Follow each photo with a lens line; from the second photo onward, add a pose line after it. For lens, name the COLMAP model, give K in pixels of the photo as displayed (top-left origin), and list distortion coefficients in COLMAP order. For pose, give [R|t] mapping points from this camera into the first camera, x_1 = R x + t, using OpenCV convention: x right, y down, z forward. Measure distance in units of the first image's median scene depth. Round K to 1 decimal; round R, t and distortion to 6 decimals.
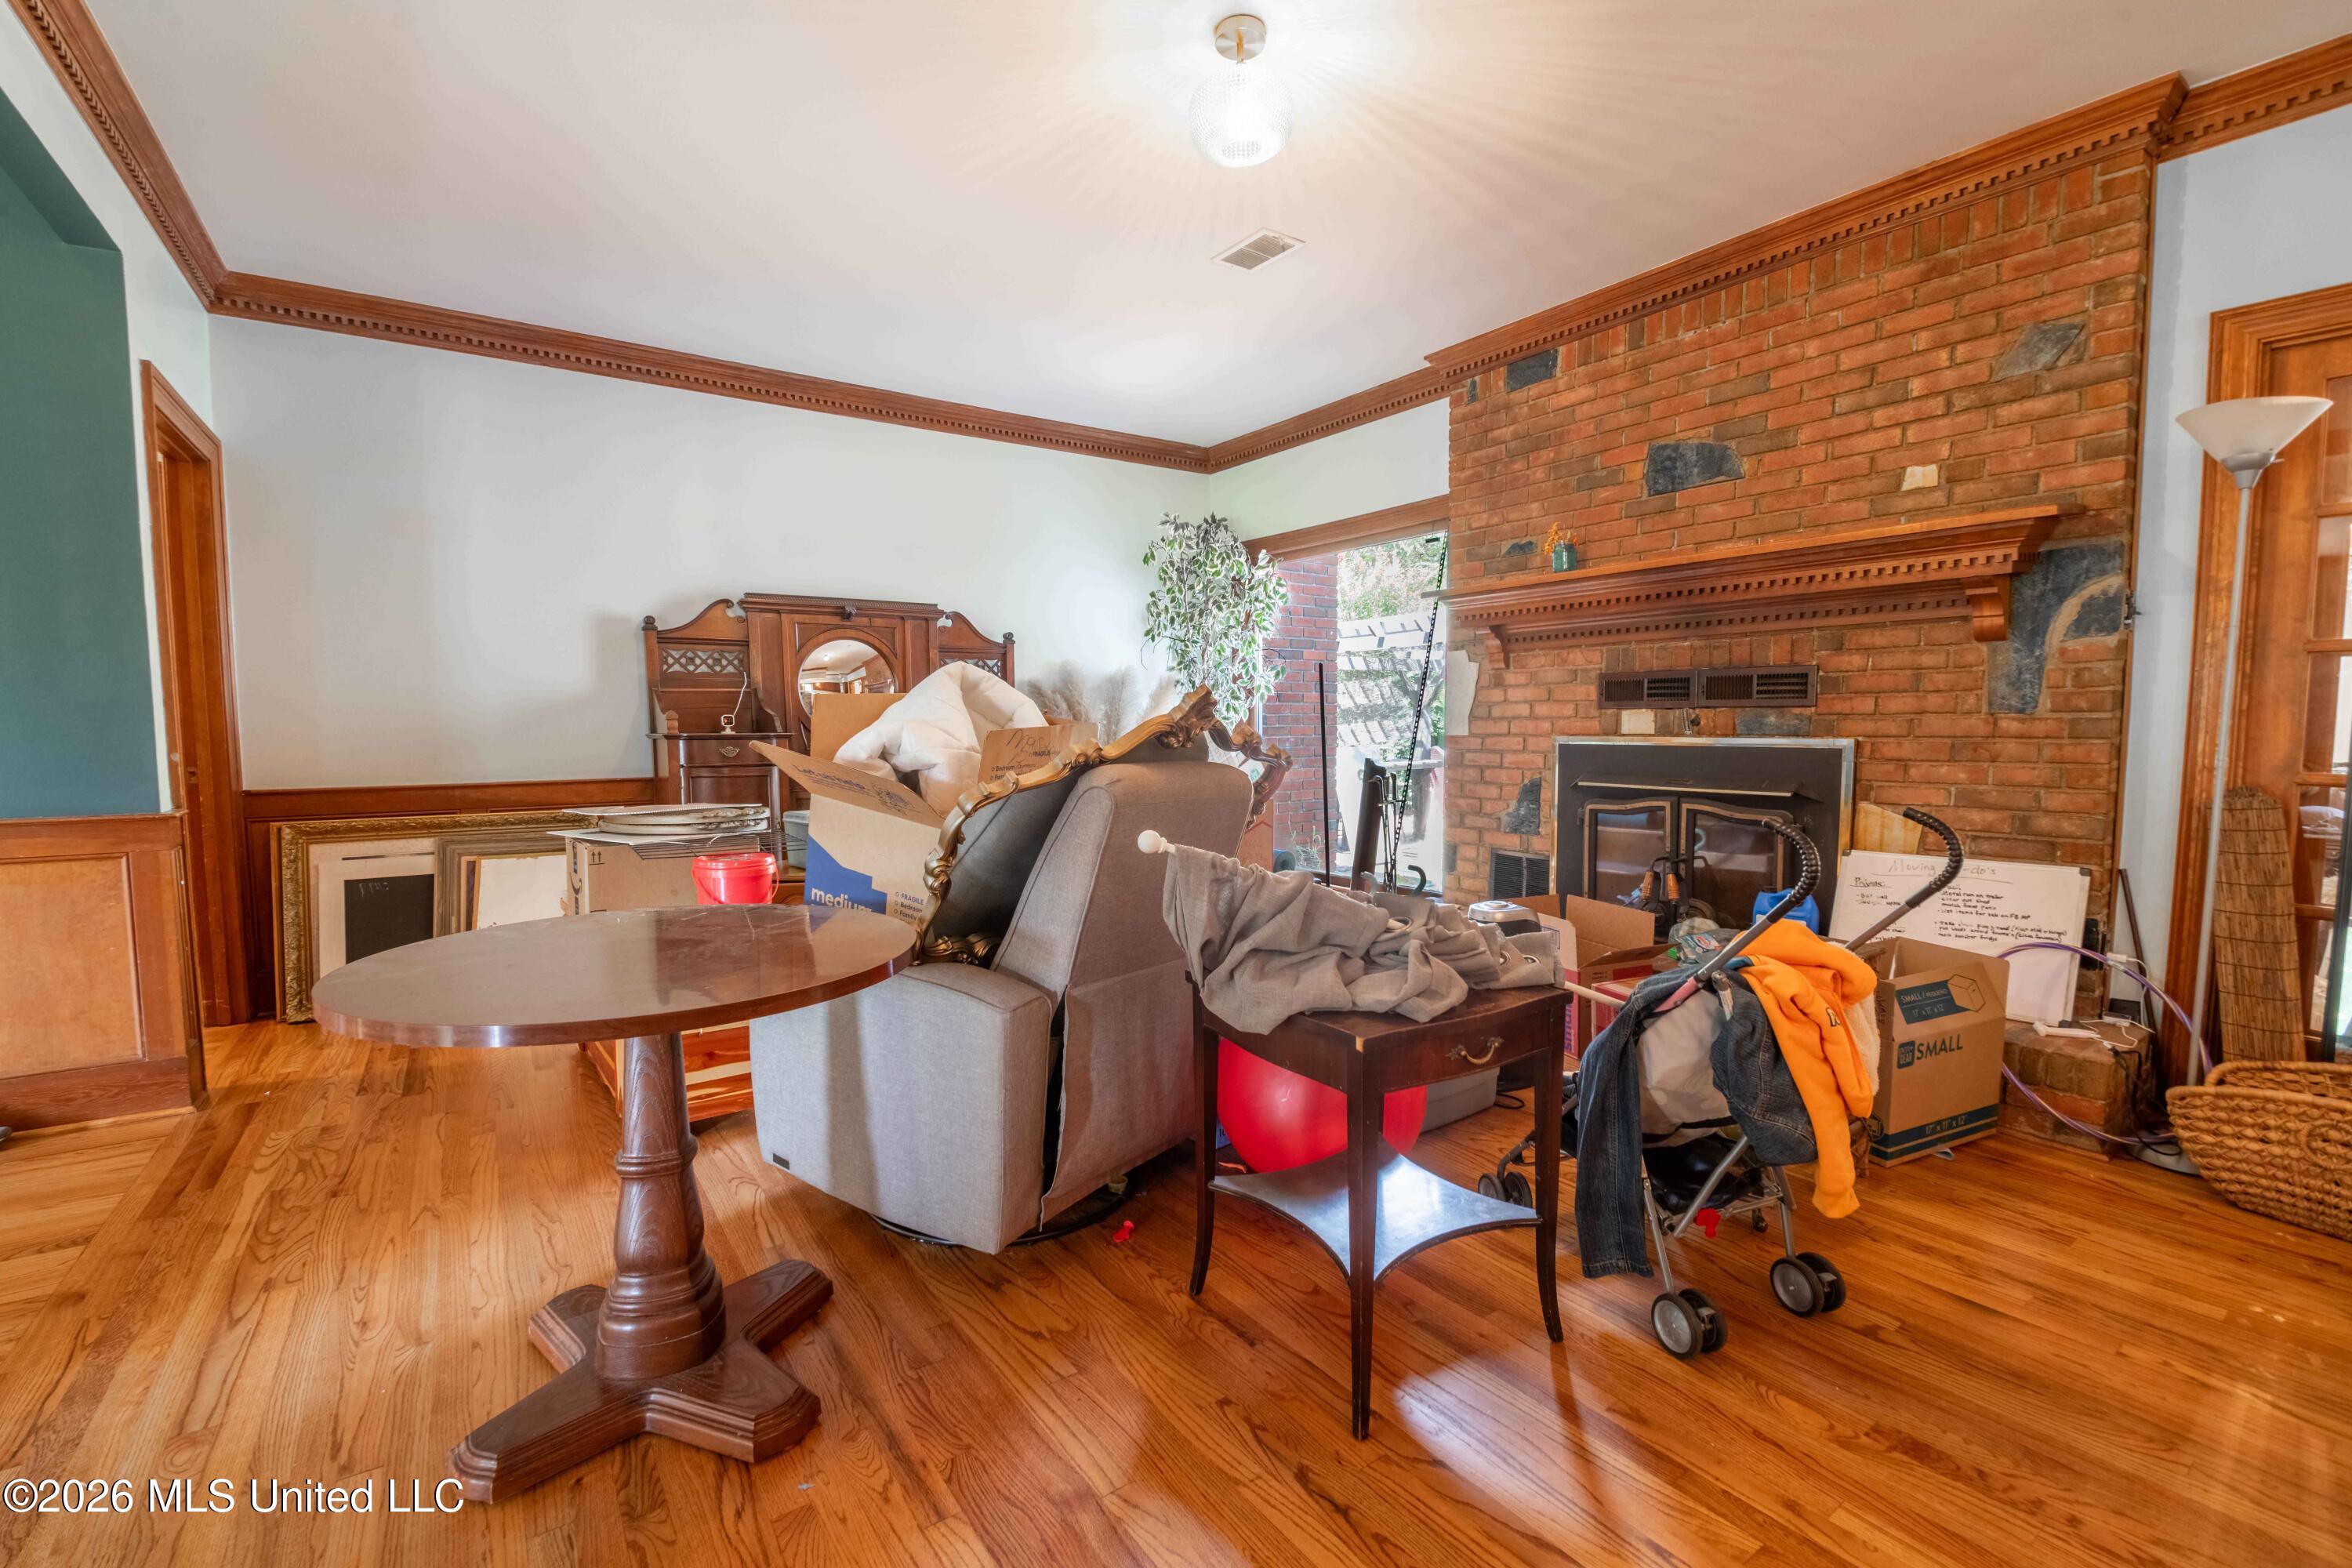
lens RADIAL K [[1000.6, 0, 1164.2], [0, 1000.6, 795.9], [0, 0, 1]] dist [0.002549, -0.008411]
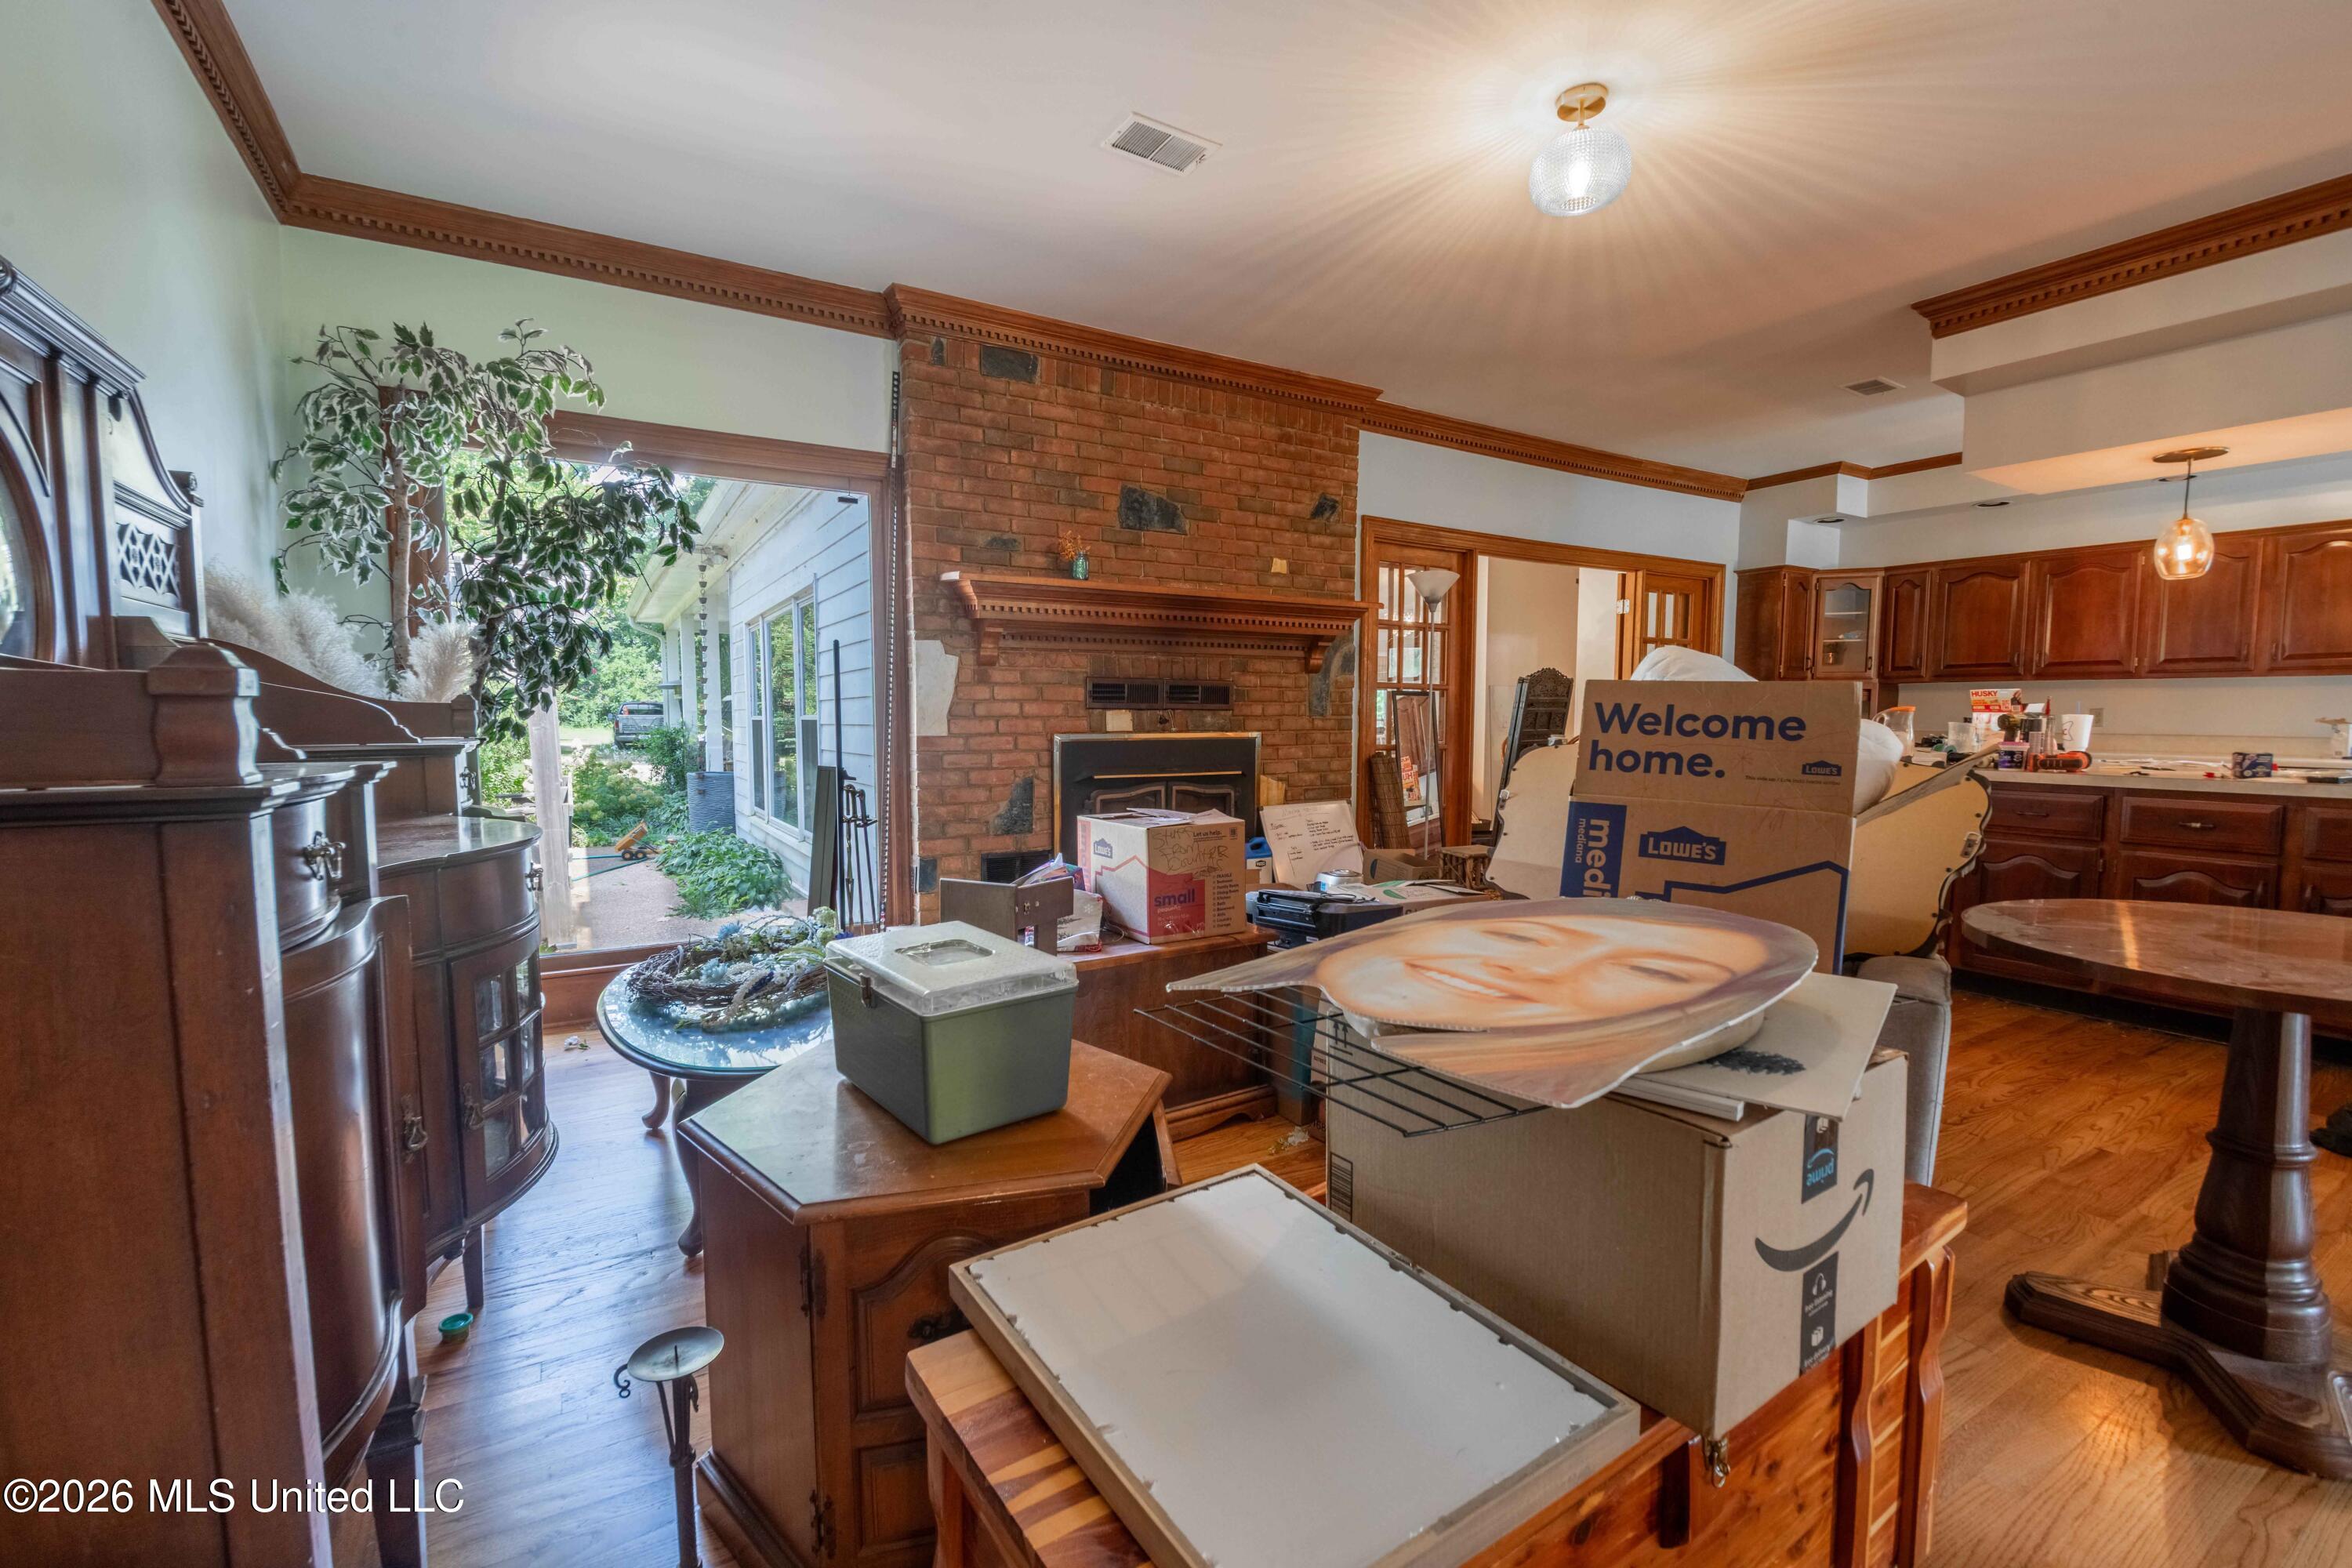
lens RADIAL K [[1000.6, 0, 1164.2], [0, 1000.6, 795.9], [0, 0, 1]] dist [0.002549, -0.008411]
pose [[0.076464, -0.071979, 0.994471, -0.676343], [0.073984, 0.995051, 0.066333, -0.059848], [-0.994324, 0.068503, 0.081411, 0.850056]]
